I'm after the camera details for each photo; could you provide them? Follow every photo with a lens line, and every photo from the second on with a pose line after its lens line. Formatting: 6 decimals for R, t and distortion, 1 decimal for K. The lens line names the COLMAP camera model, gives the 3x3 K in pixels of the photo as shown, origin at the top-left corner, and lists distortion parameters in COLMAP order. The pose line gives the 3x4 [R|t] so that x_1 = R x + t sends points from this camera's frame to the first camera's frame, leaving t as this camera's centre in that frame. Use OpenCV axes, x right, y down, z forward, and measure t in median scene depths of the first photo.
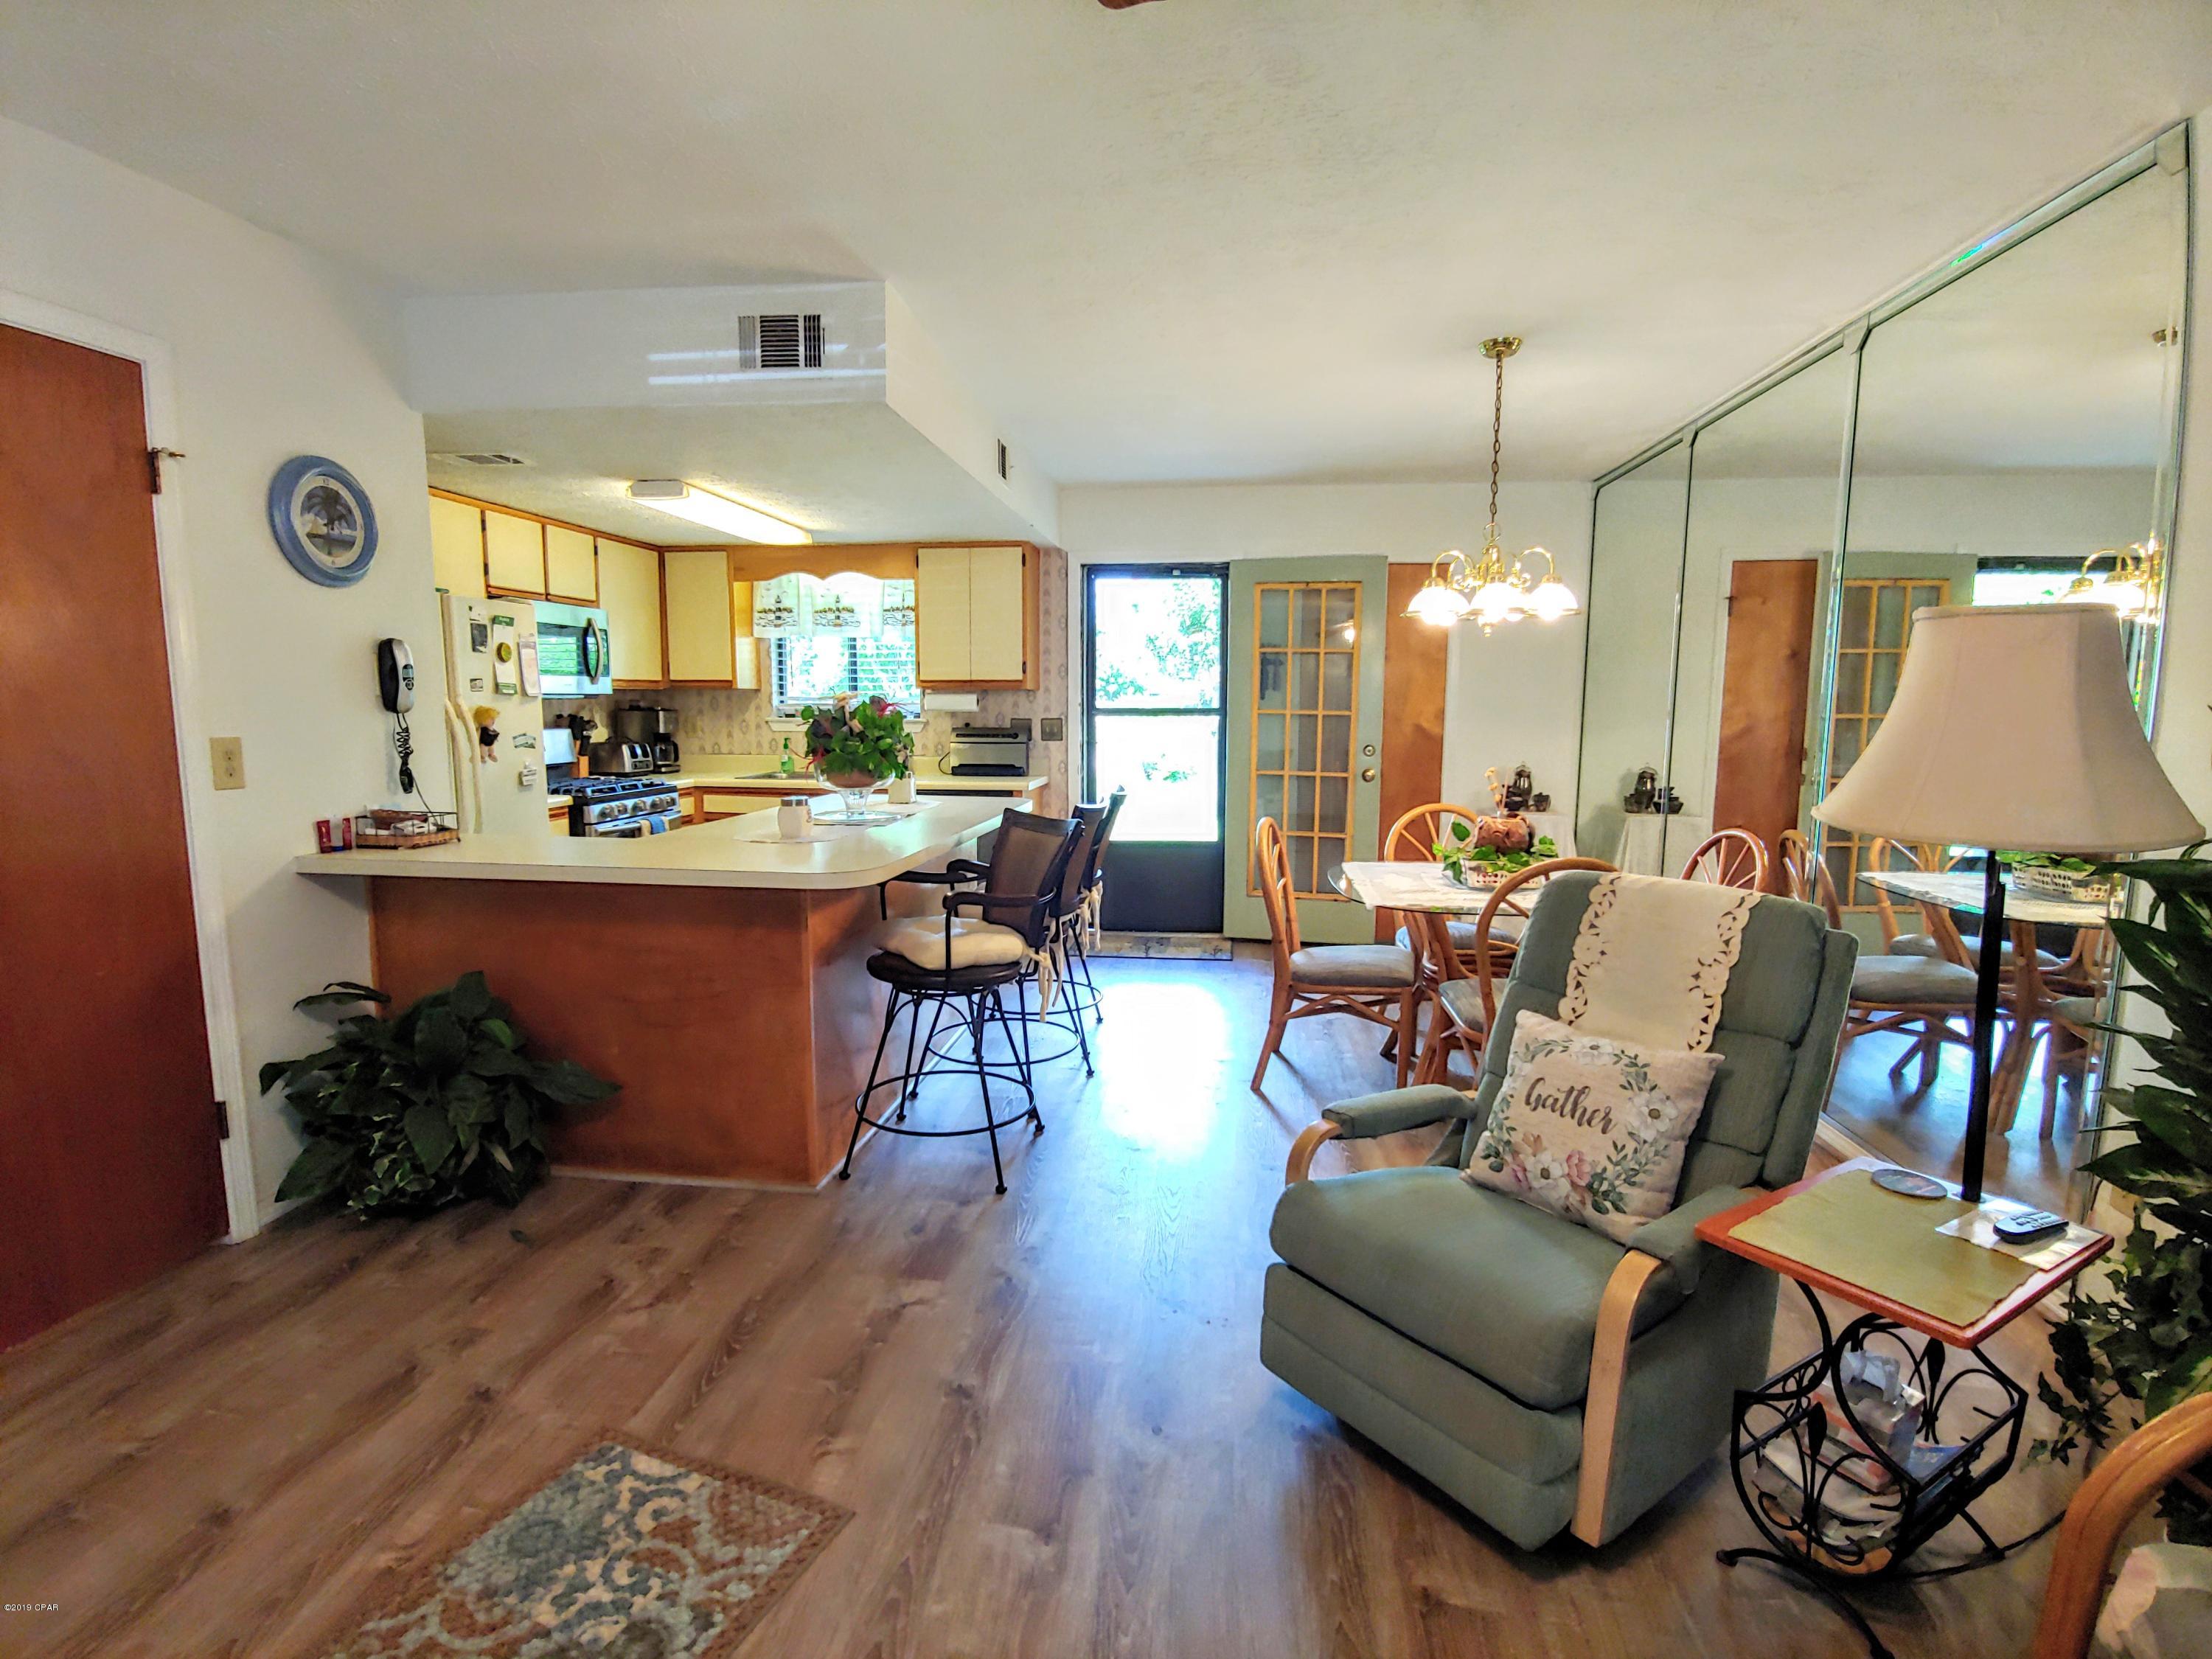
lens RADIAL K [[1107.0, 0, 1098.8], [0, 1107.0, 852.0], [0, 0, 1]] dist [-0.019132, -0.000171]
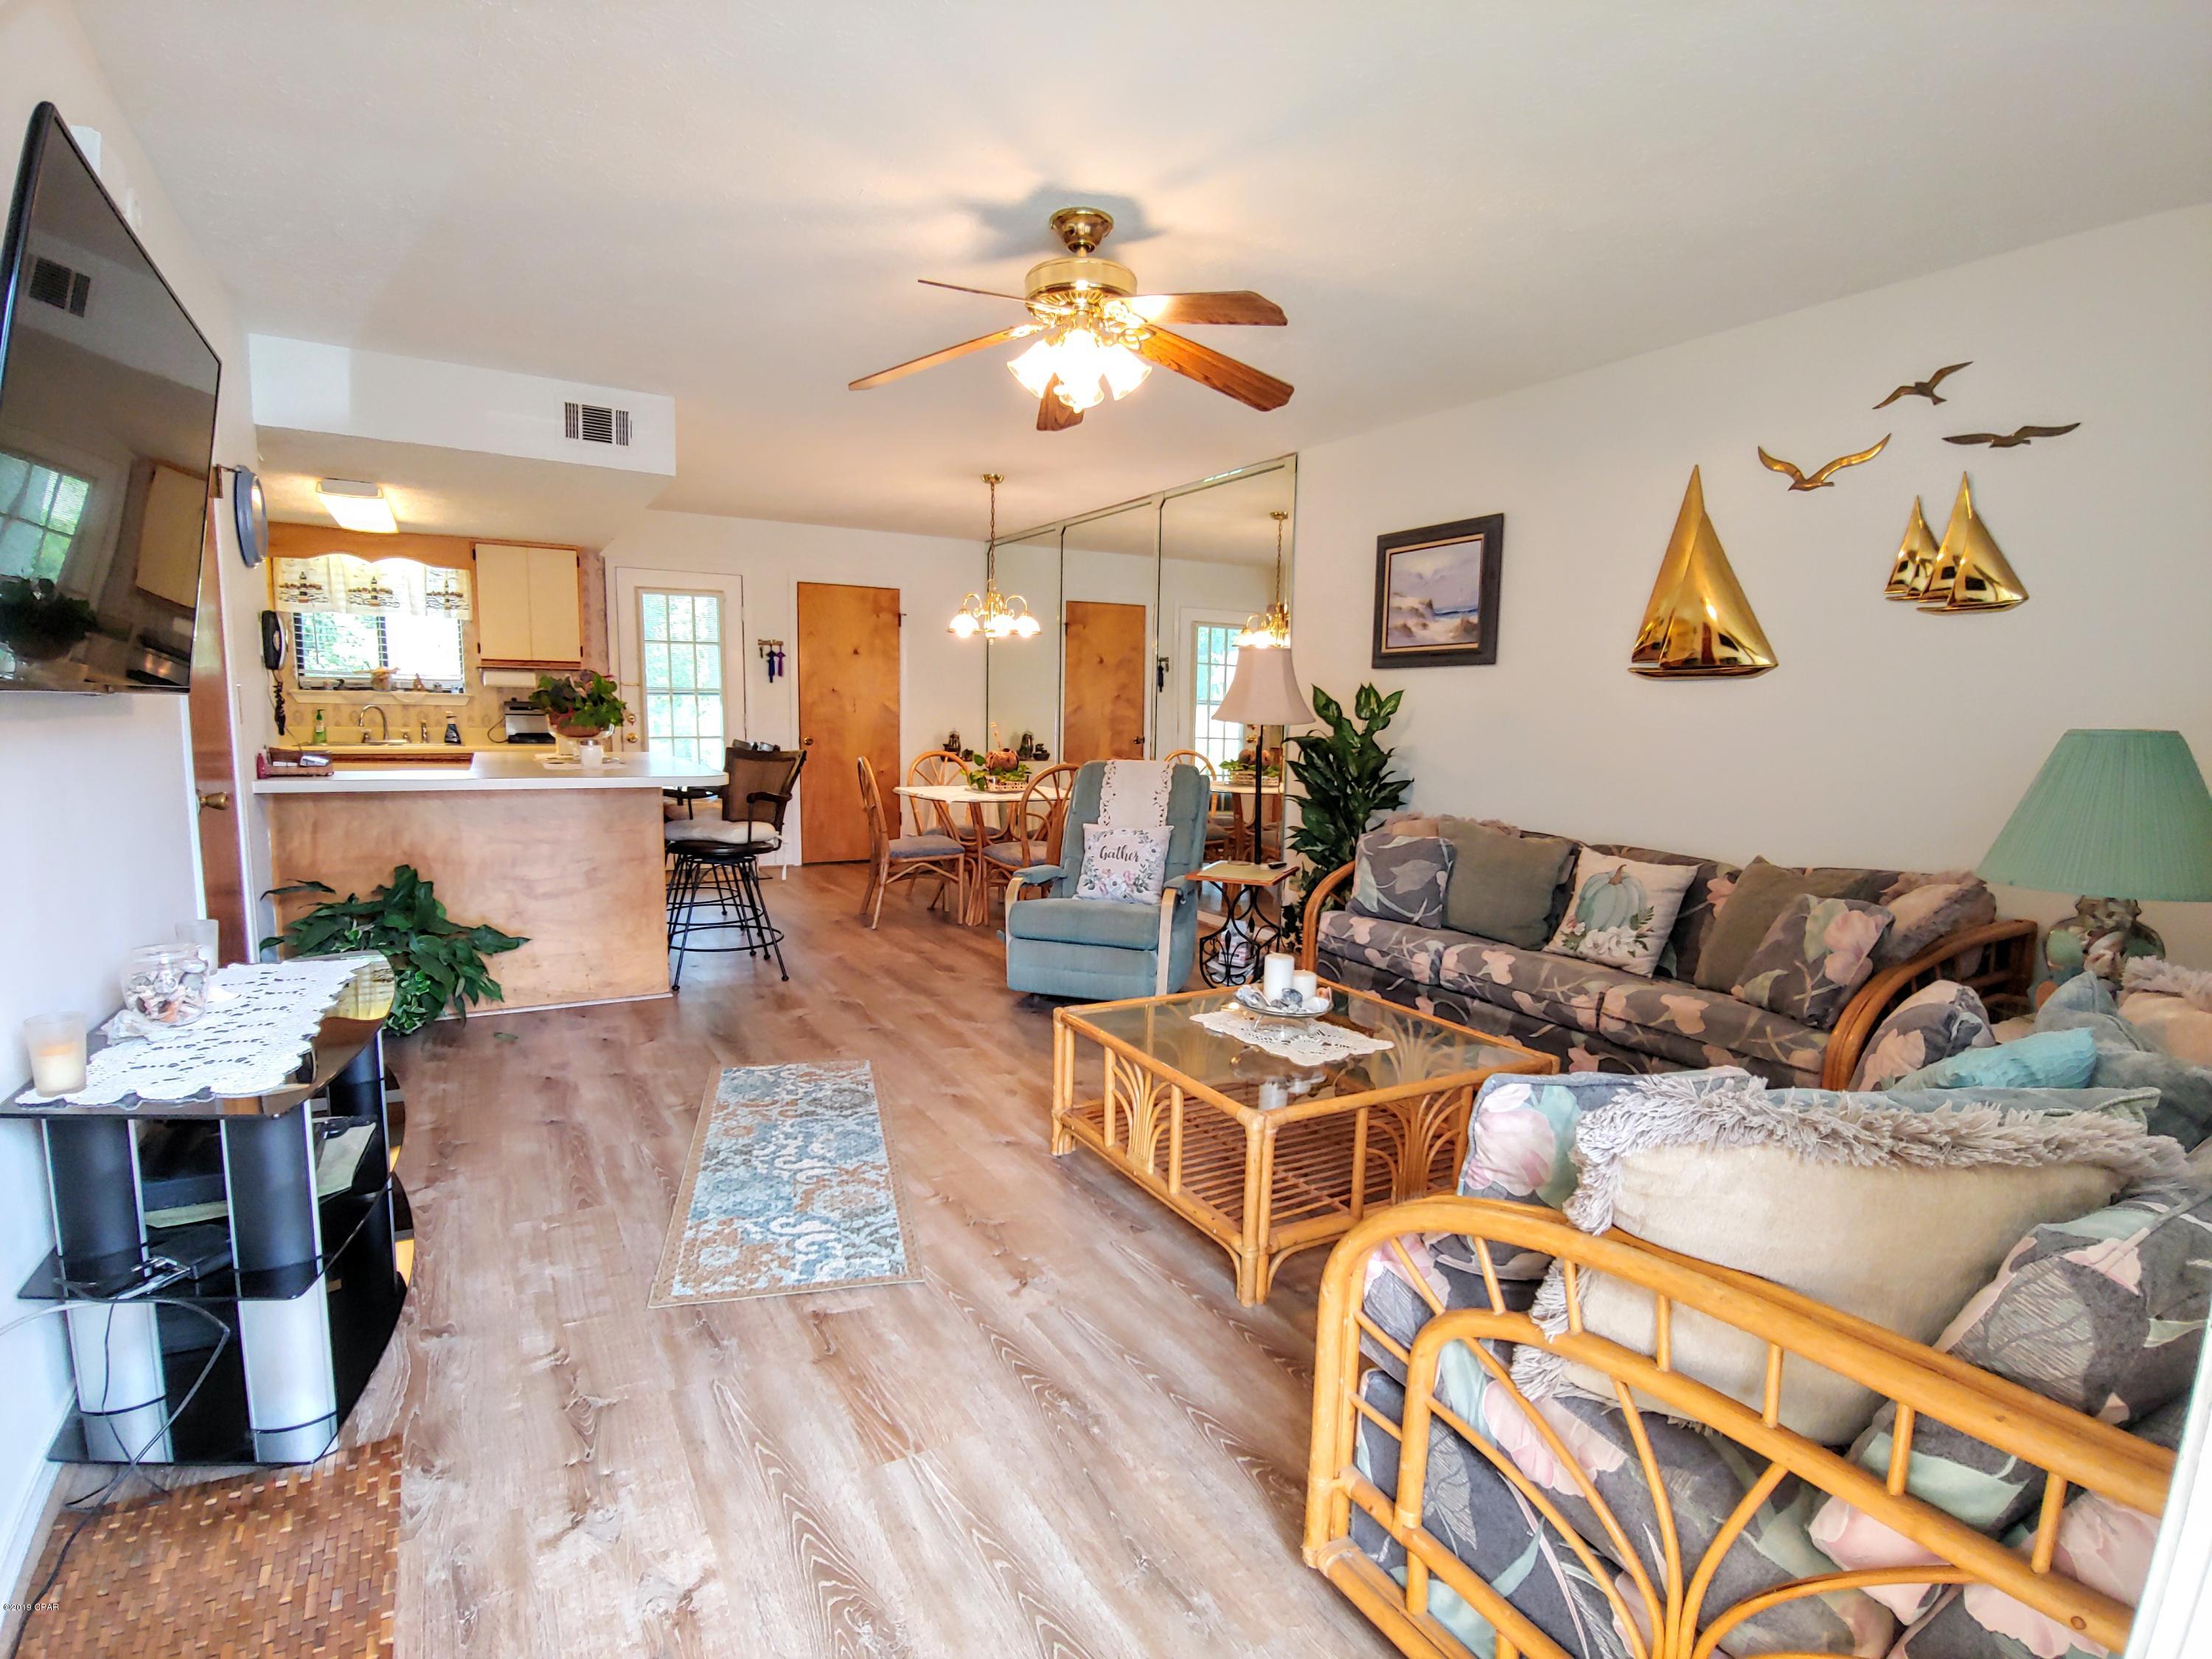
lens RADIAL K [[1112.1, 0, 1072.9], [0, 1112.1, 842.7], [0, 0, 1]] dist [0.019604, -0.000019]
pose [[0.816523, -0.062444, 0.573926, -0.377126], [0.065980, 0.997713, 0.014683, 0.063662], [-0.573530, 0.025878, 0.818776, -0.323816]]
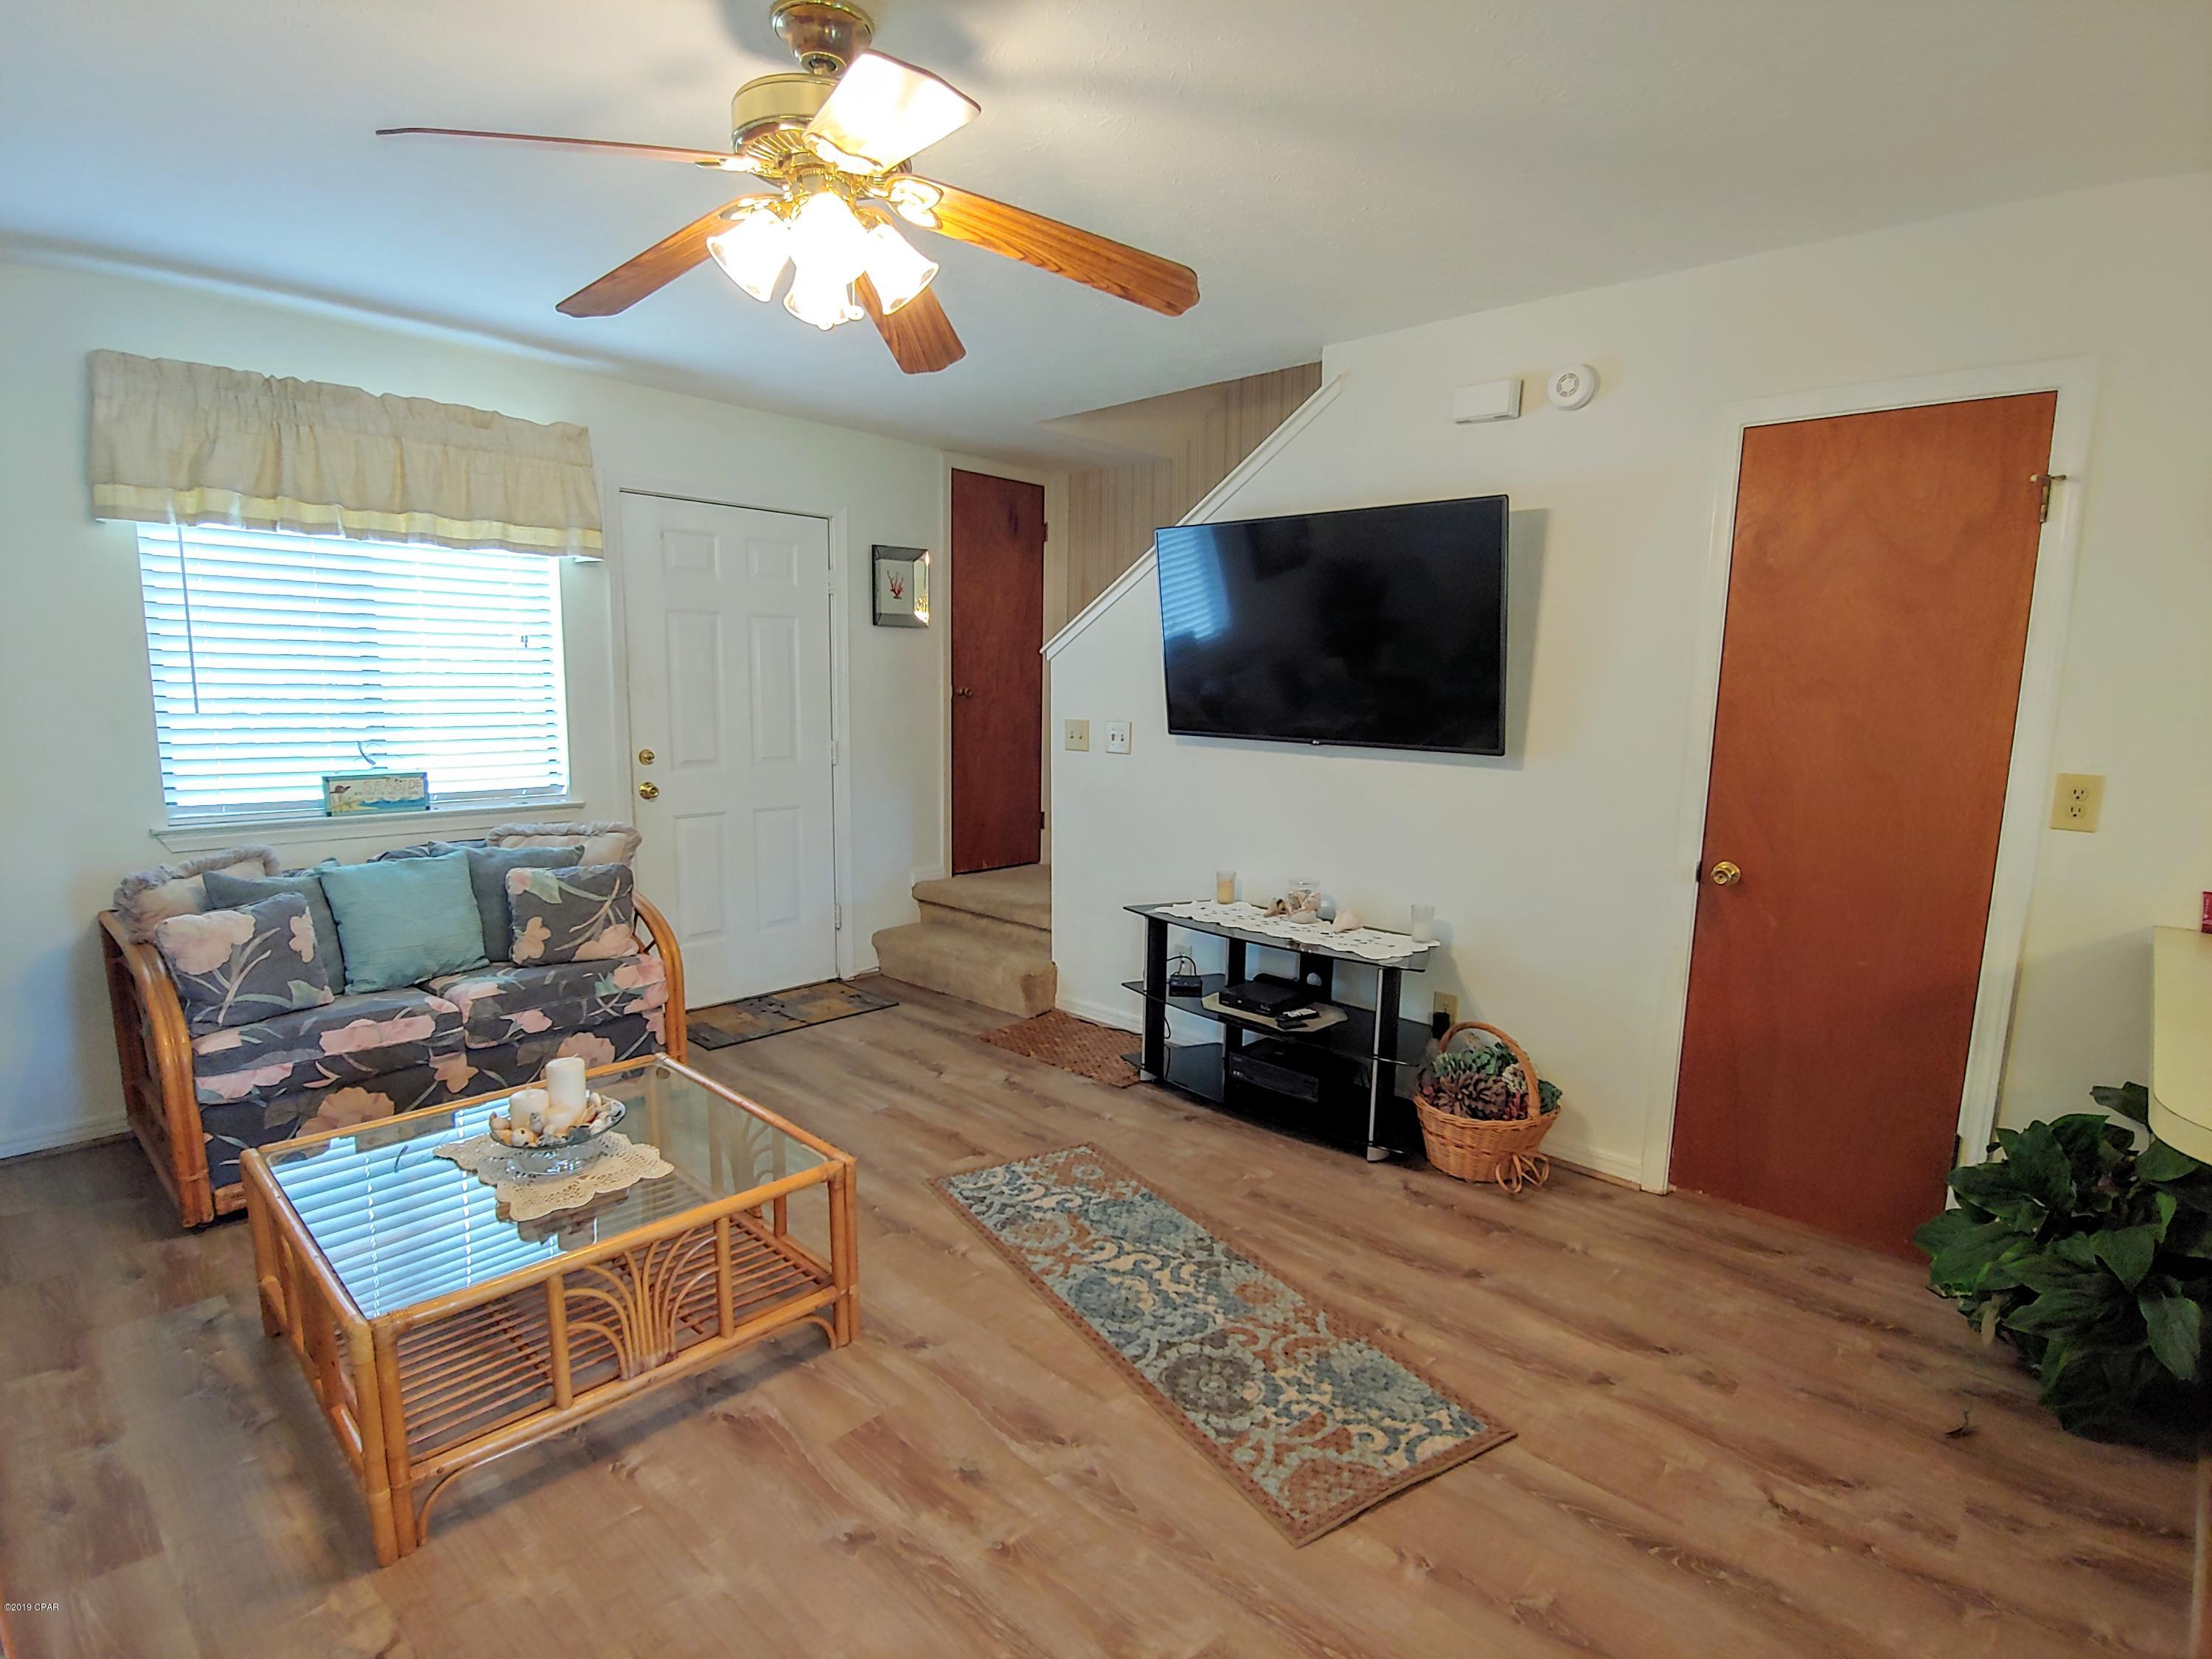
lens RADIAL K [[1121.6, 0, 1113.3], [0, 1121.6, 851.1], [0, 0, 1]] dist [-0.004473, -0.000919]
pose [[-0.580567, 0.108371, -0.806968, 0.212513], [-0.128372, 0.966524, 0.222155, -0.072345], [0.804029, 0.232568, -0.547220, 0.433314]]
